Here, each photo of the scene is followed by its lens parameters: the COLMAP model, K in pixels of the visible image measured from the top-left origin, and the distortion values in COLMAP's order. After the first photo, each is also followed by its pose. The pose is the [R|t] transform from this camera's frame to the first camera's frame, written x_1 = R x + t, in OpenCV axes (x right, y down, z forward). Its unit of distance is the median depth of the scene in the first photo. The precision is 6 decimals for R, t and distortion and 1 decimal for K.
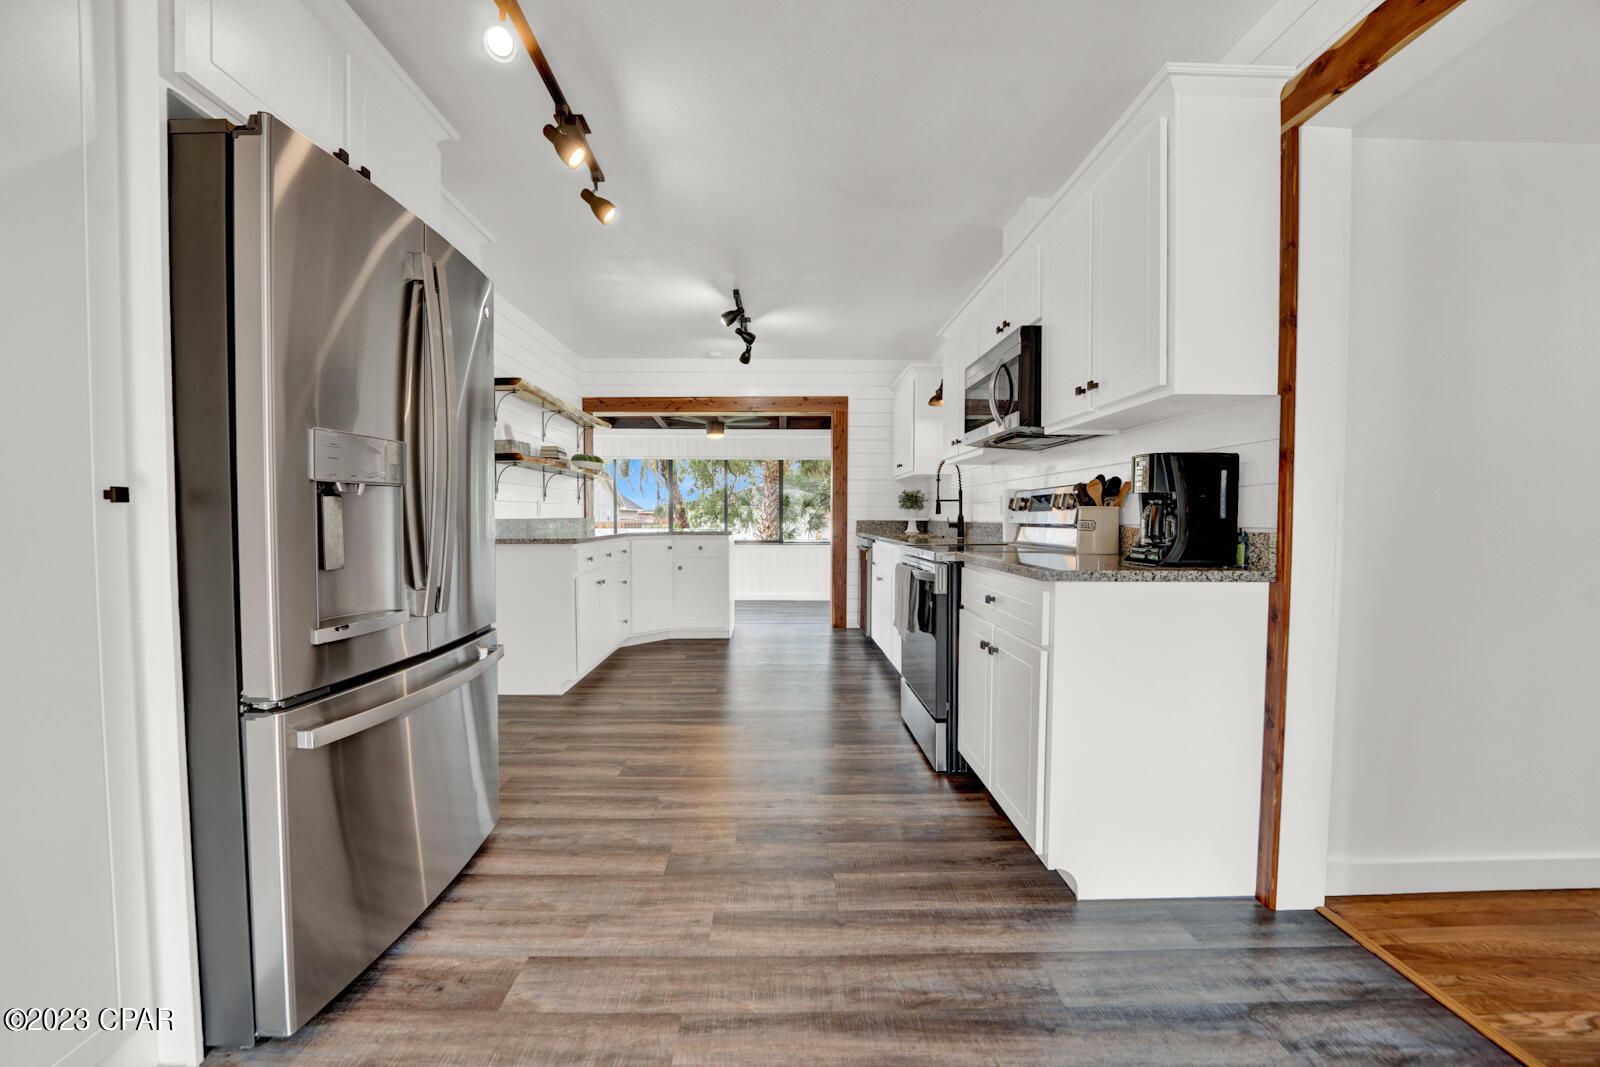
lens RADIAL K [[651.2, 0, 790.3], [0, 651.2, 538.2], [0, 0, 1]] dist [-0.023145, 0.000210]
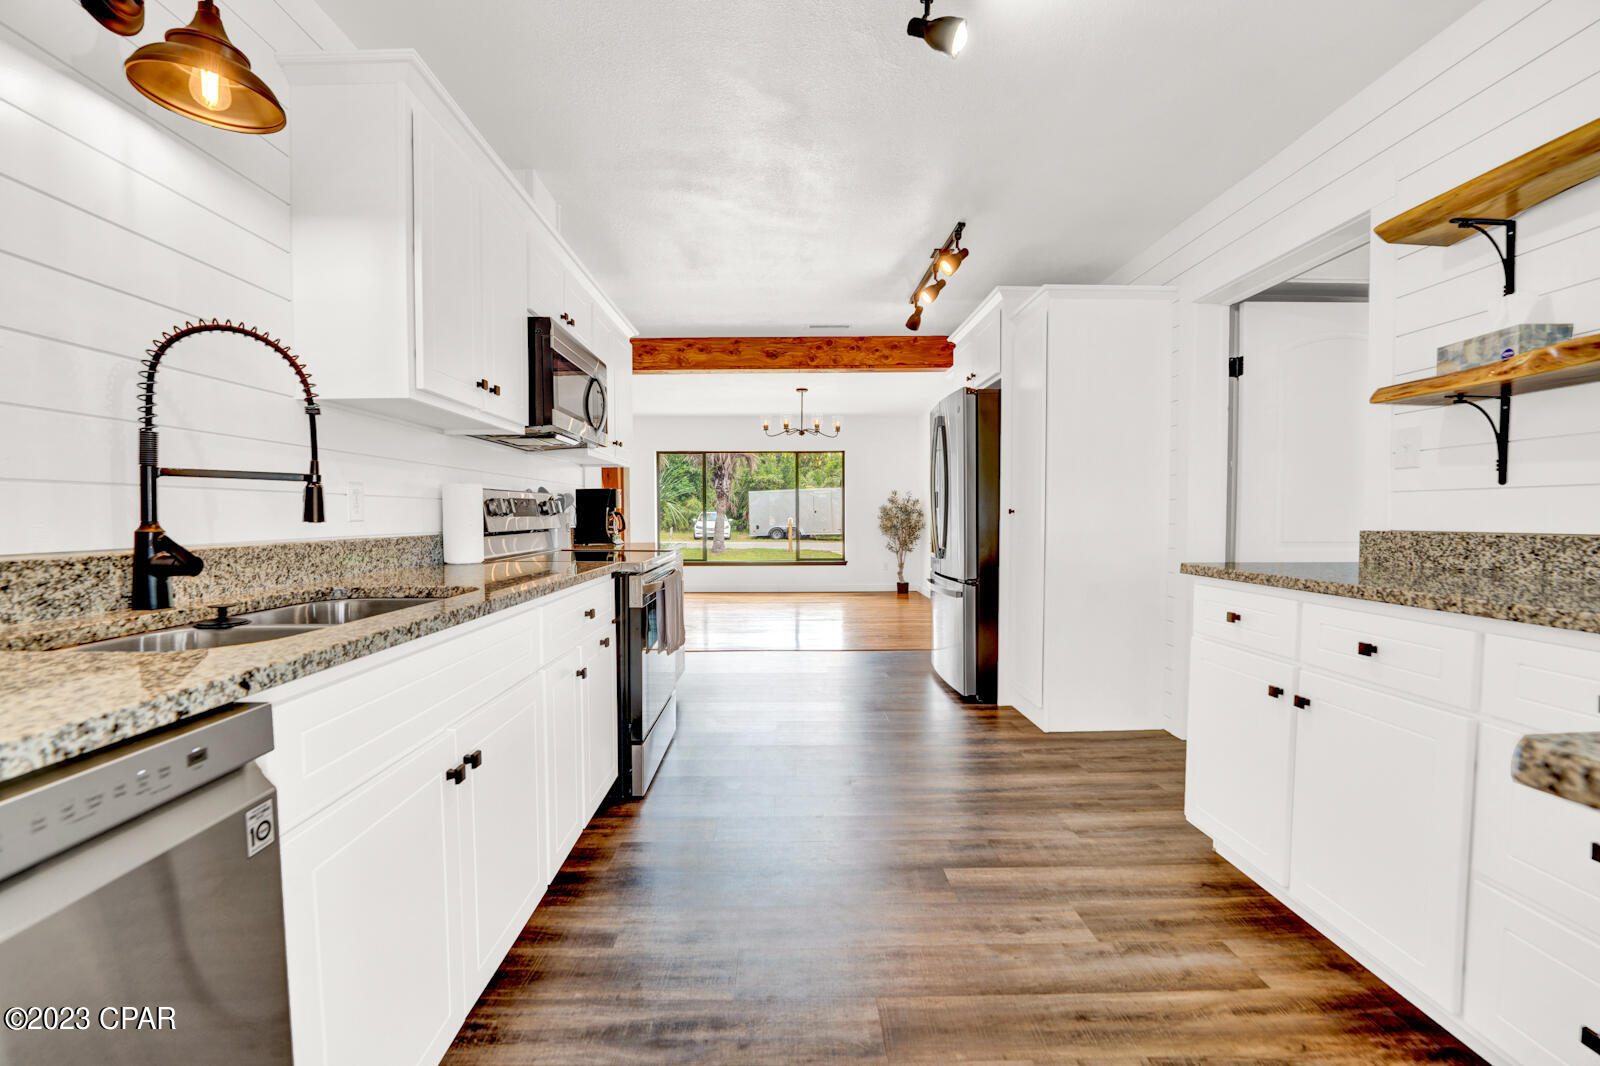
lens RADIAL K [[651.2, 0, 790.3], [0, 651.2, 537.7], [0, 0, 1]] dist [-0.023145, 0.000210]
pose [[-0.999995, 0.003221, 0.000724, 0.003107], [0.003264, 0.997431, 0.071565, -0.045756], [-0.000492, 0.071567, -0.997436, 1.142295]]
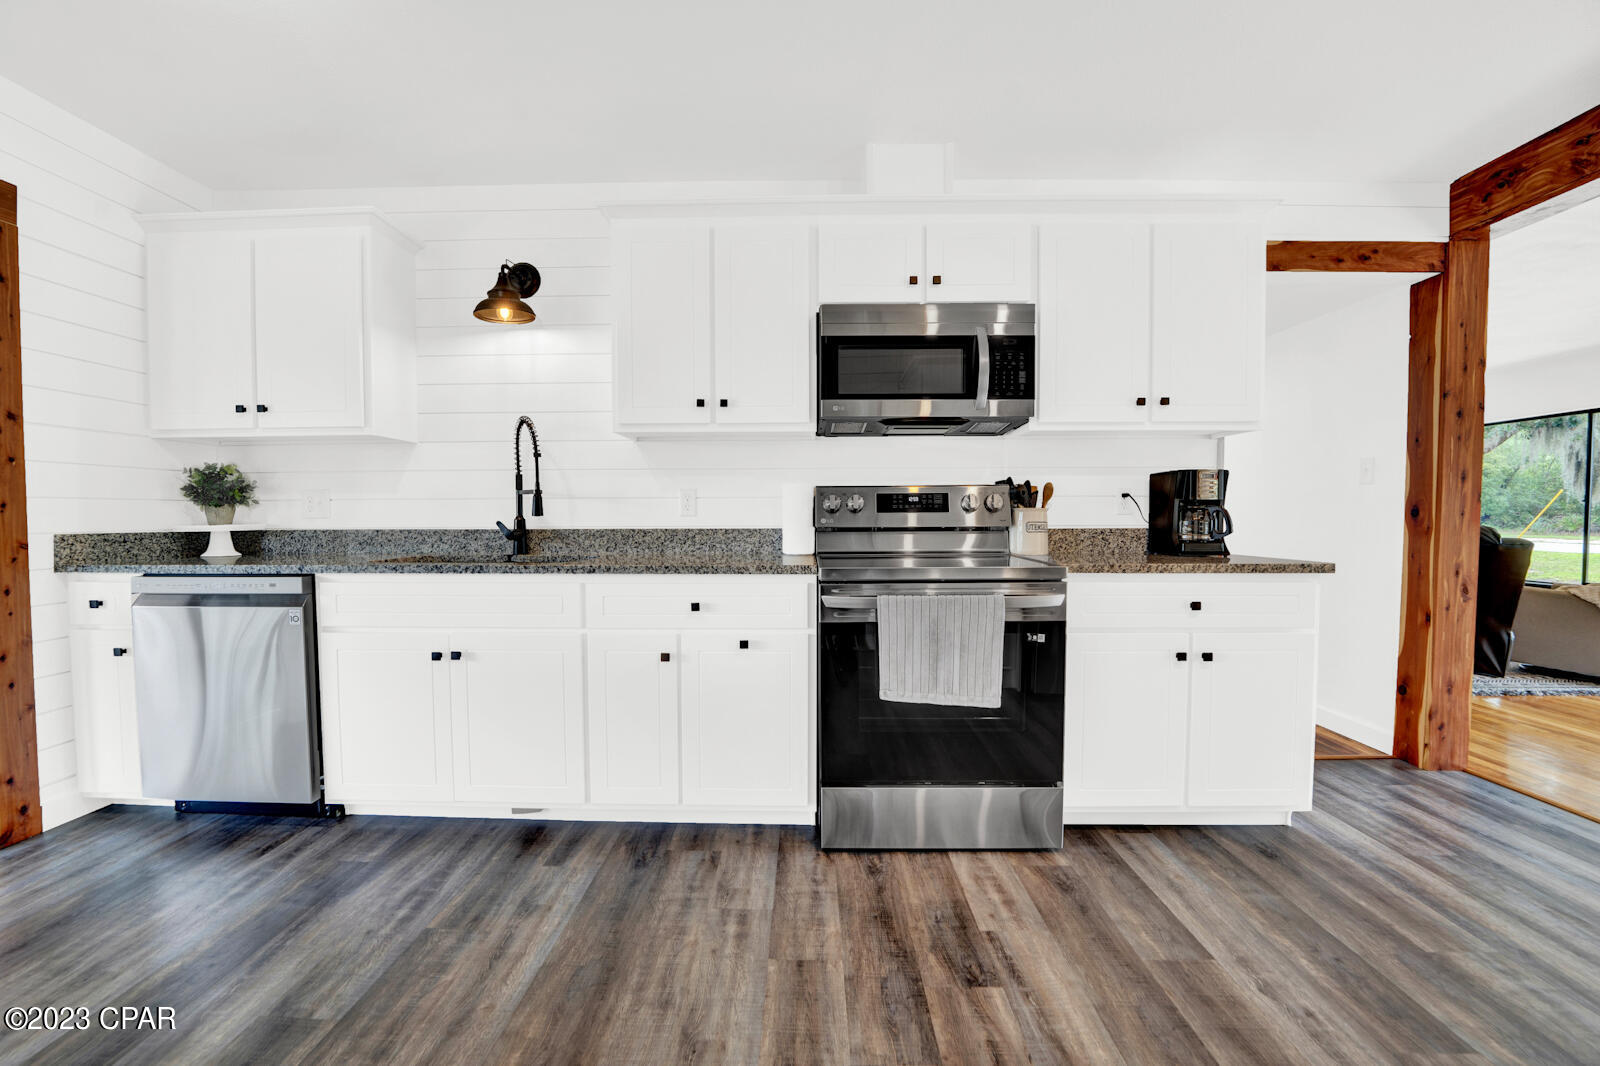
lens RADIAL K [[649.3, 0, 787.6], [0, 649.3, 541.7], [0, 0, 1]] dist [-0.018025, -0.000016]
pose [[0.033041, -0.035213, 0.998834, -0.282620], [0.037987, 0.998701, 0.033952, -0.023229], [-0.998732, 0.036821, 0.034335, 0.670540]]
